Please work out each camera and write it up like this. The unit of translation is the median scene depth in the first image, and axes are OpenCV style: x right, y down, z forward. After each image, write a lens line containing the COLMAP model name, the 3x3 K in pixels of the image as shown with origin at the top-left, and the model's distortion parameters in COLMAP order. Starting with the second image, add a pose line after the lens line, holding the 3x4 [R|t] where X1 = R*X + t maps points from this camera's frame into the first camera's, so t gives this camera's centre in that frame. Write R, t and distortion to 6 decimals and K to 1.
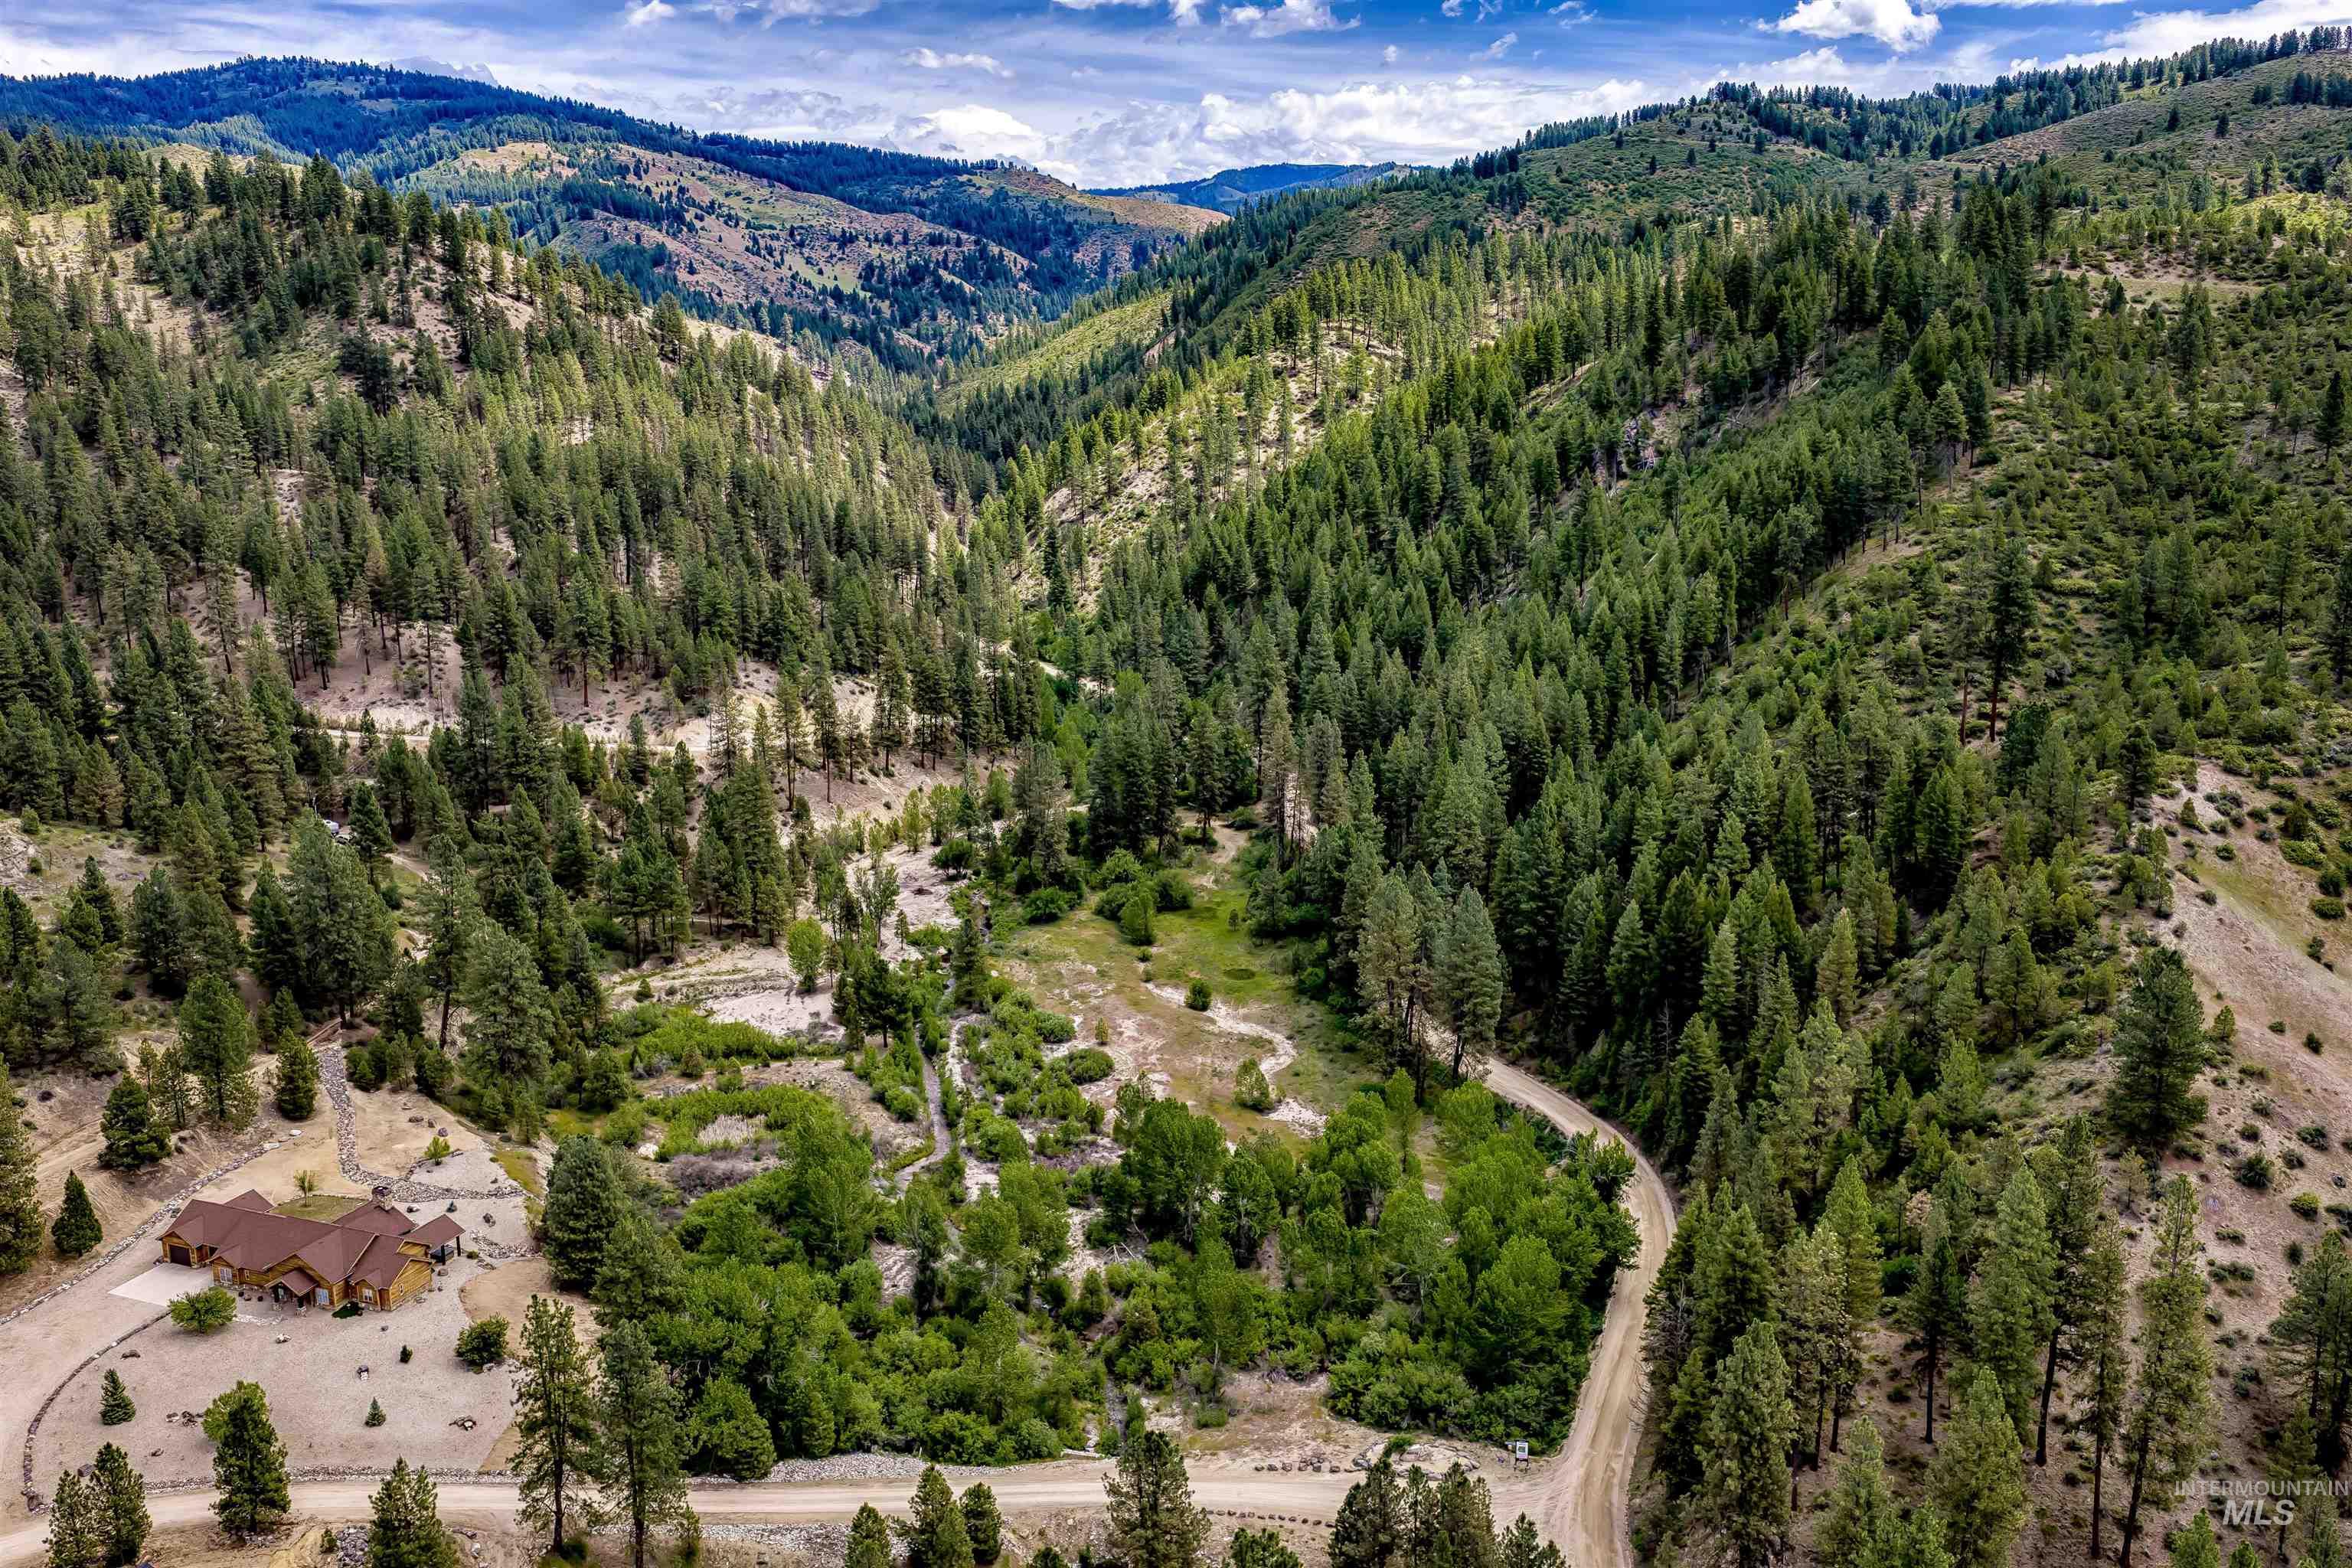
lens RADIAL K [[1949.7, 0, 1178.3], [0, 1949.7, 793.7], [0, 0, 1]] dist [0.014258, -0.026336]
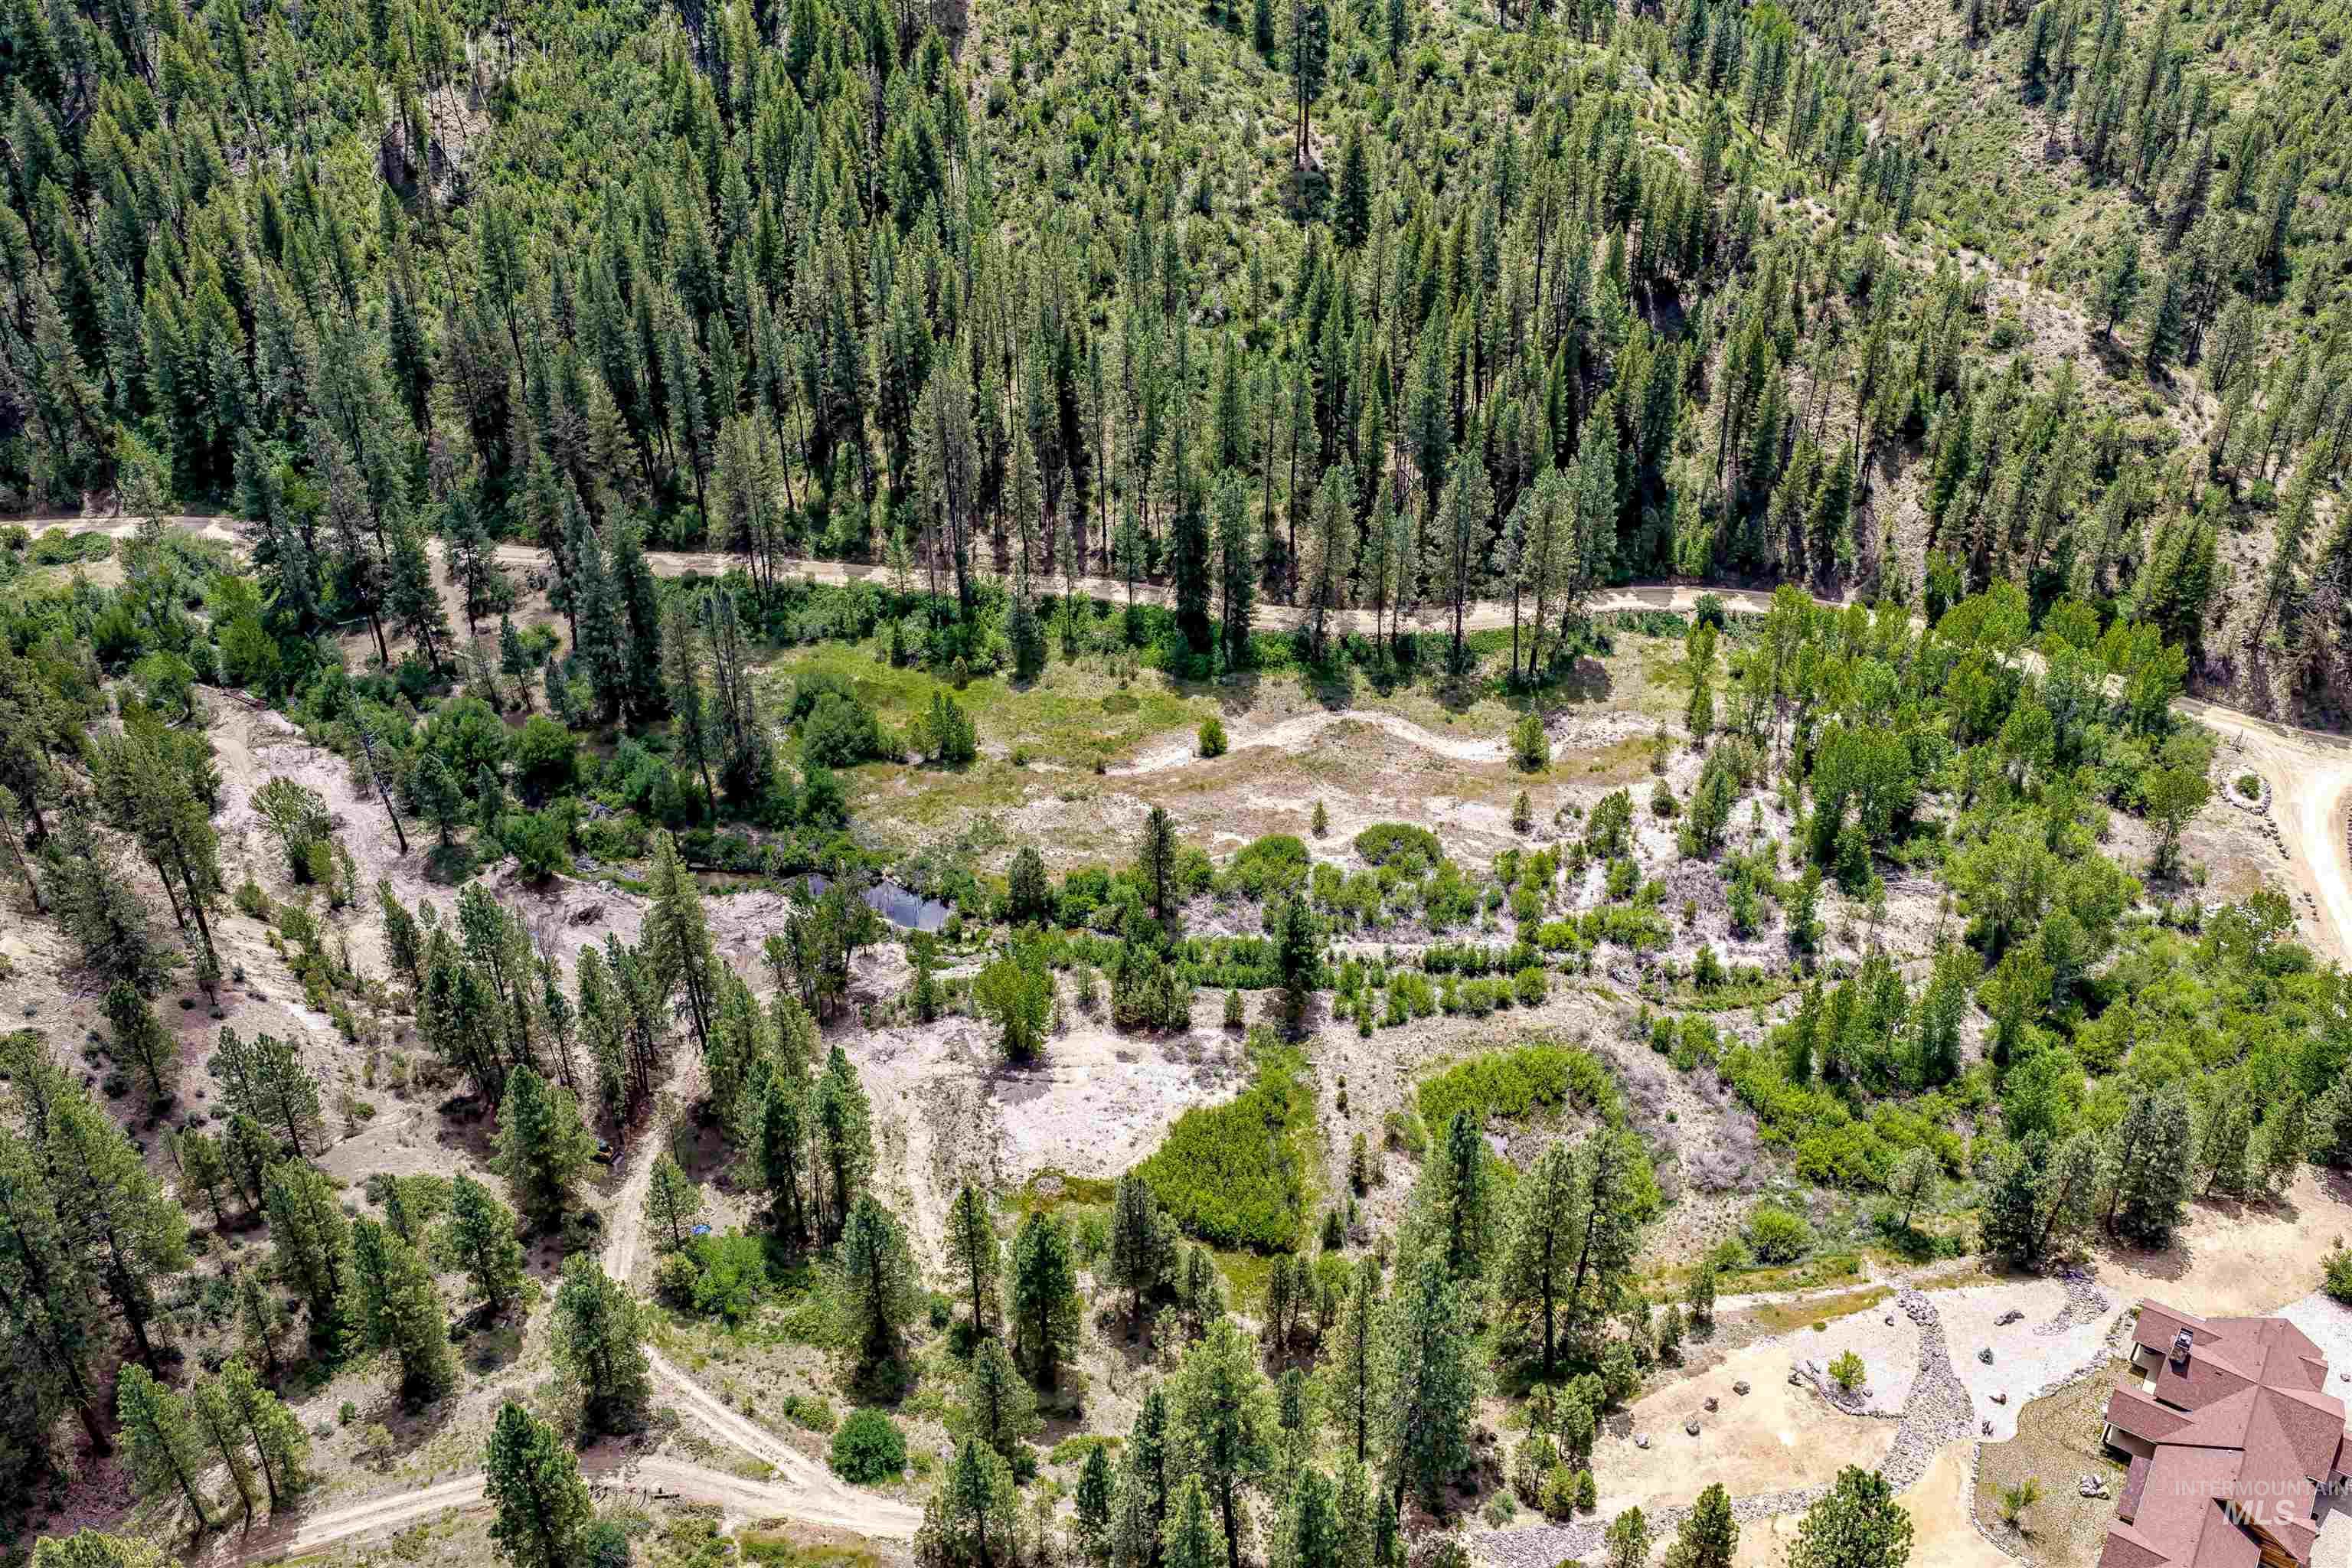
lens RADIAL K [[1949.7, 0, 1178.3], [0, 1949.7, 793.7], [0, 0, 1]] dist [0.014258, -0.026336]
pose [[0.218182, -0.548536, 0.807158, -0.549597], [0.218238, 0.833563, 0.507489, -0.243459], [-0.951193, 0.065428, 0.301580, 0.629794]]
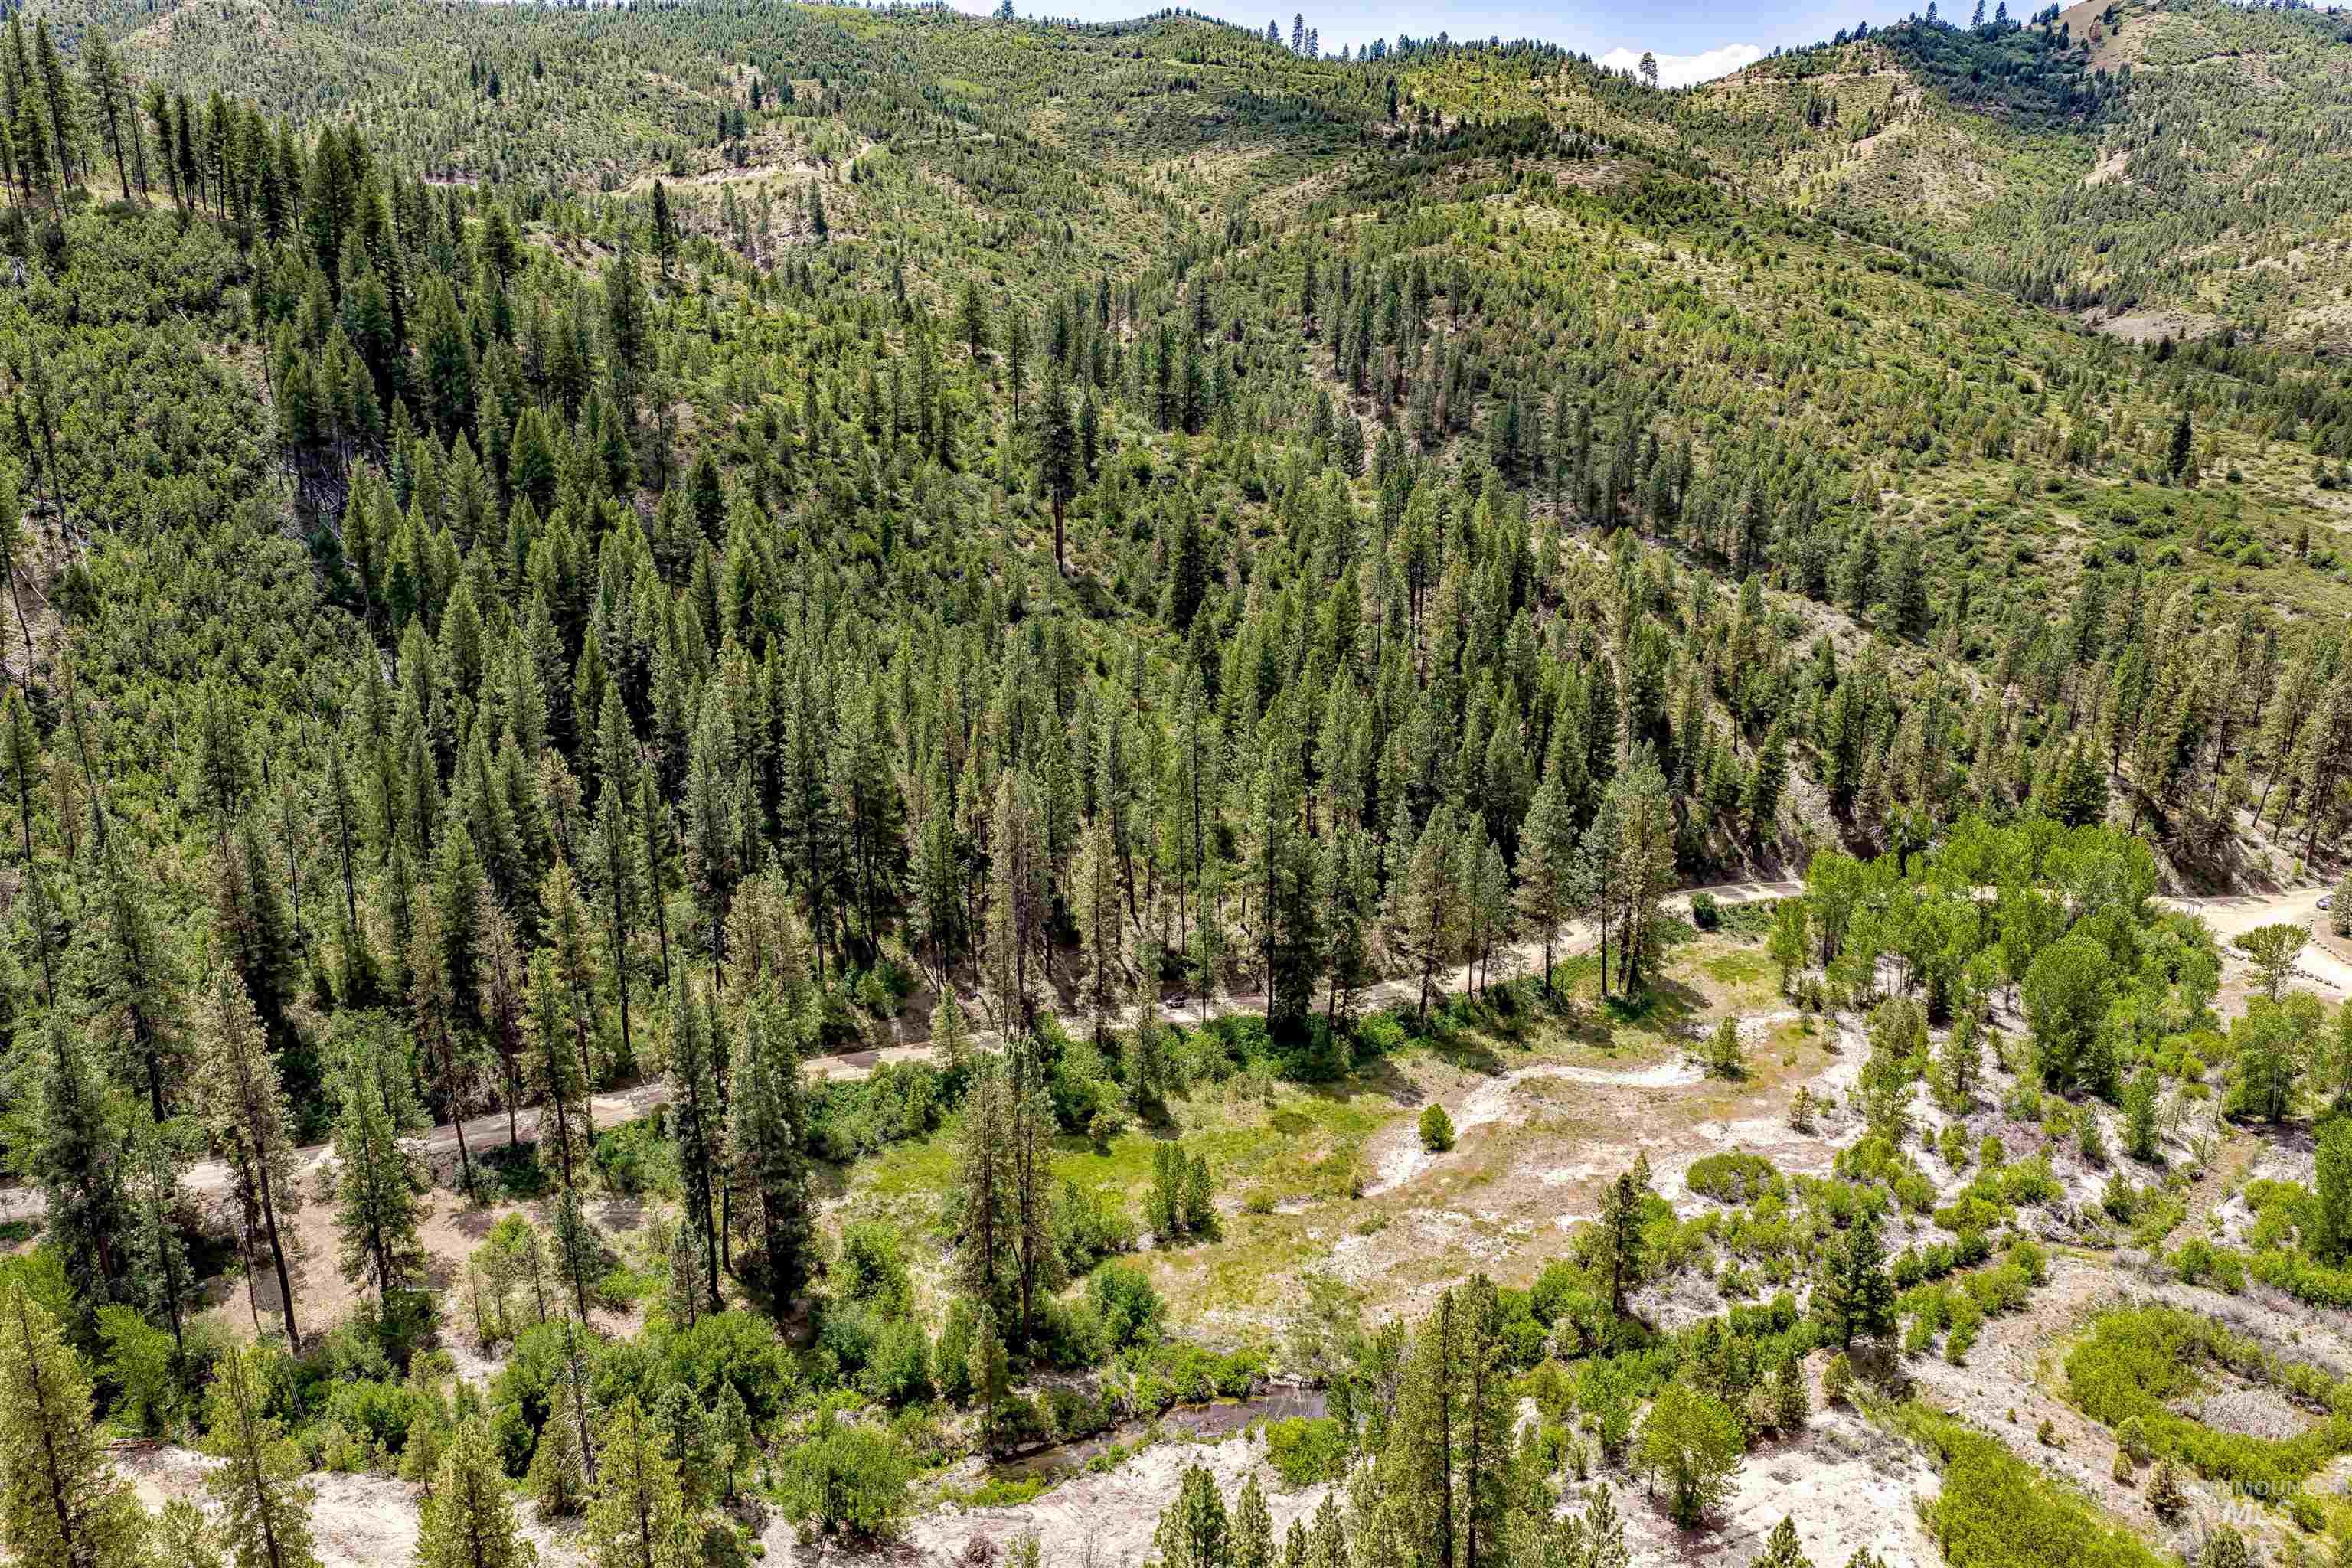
lens RADIAL K [[1955.6, 0, 1181.3], [0, 1955.6, 779.7], [0, 0, 1]] dist [0.006254, -0.007469]
pose [[-0.303411, -0.291675, 0.907121, -0.454841], [0.205269, 0.909638, 0.361142, -0.226751], [-0.930487, 0.295778, -0.216122, 0.982255]]
